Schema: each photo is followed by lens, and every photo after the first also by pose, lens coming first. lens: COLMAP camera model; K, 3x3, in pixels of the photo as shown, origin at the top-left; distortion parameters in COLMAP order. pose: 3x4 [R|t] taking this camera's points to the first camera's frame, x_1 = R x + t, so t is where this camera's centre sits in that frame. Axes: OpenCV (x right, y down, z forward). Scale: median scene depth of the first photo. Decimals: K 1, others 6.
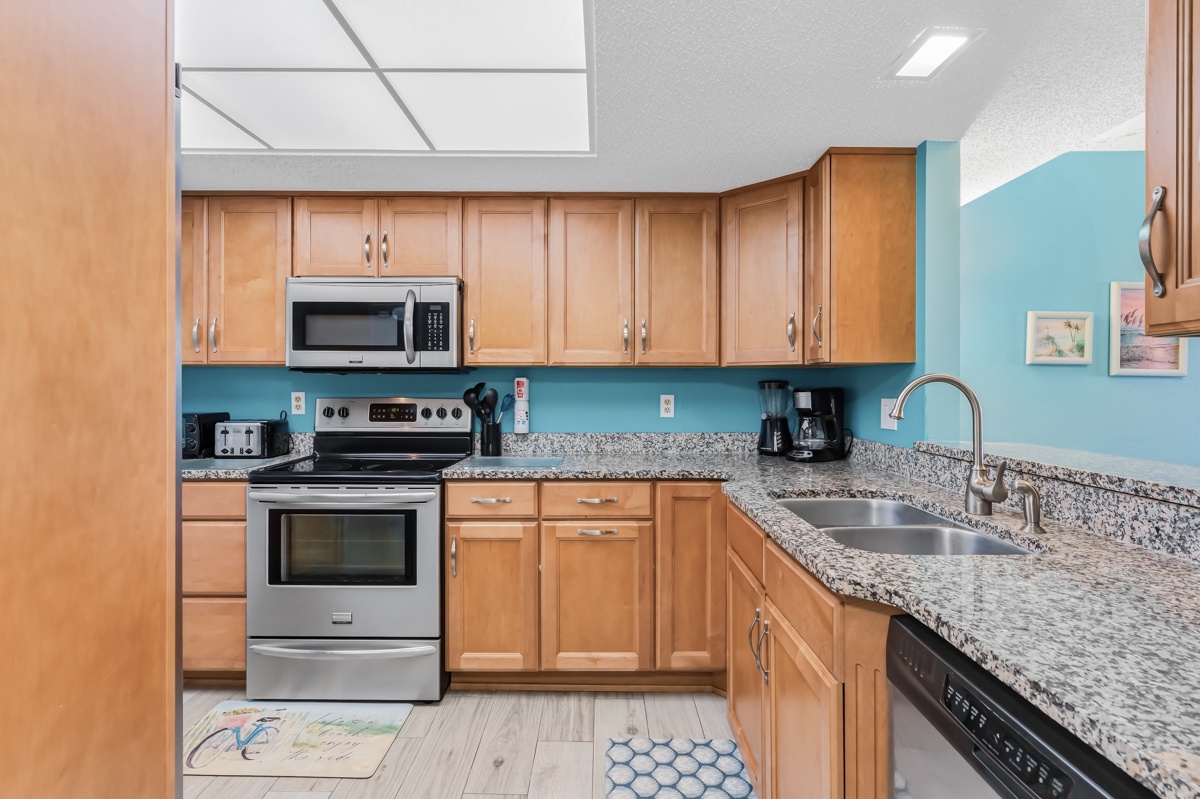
lens RADIAL K [[616.2, 0, 597.1], [0, 616.2, 390.5], [0, 0, 1]] dist [-0.019430, -0.000127]
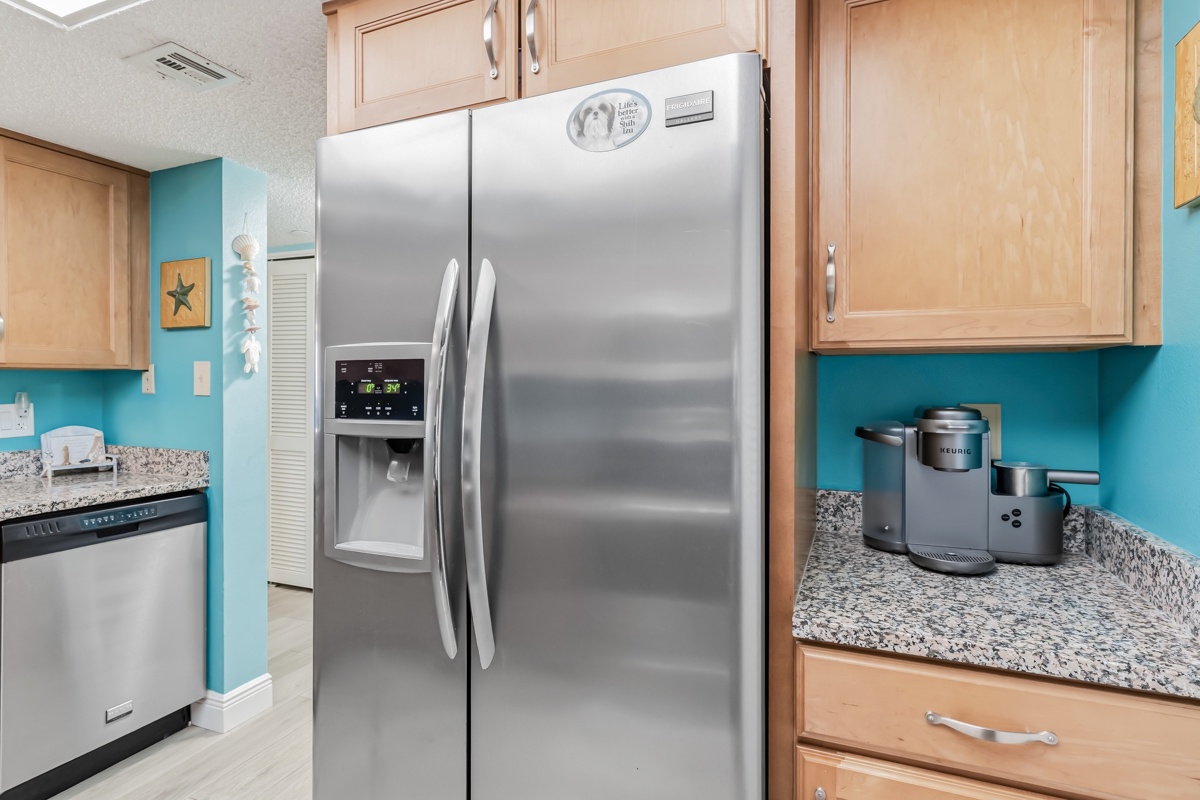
lens RADIAL K [[616.2, 0, 598.3], [0, 616.2, 394.5], [0, 0, 1]] dist [-0.019430, -0.000127]
pose [[-0.929801, -0.001044, 0.368061, -2.035003], [0.003895, 0.999912, 0.012677, -0.024384], [-0.368042, 0.013220, -0.929715, 2.327776]]
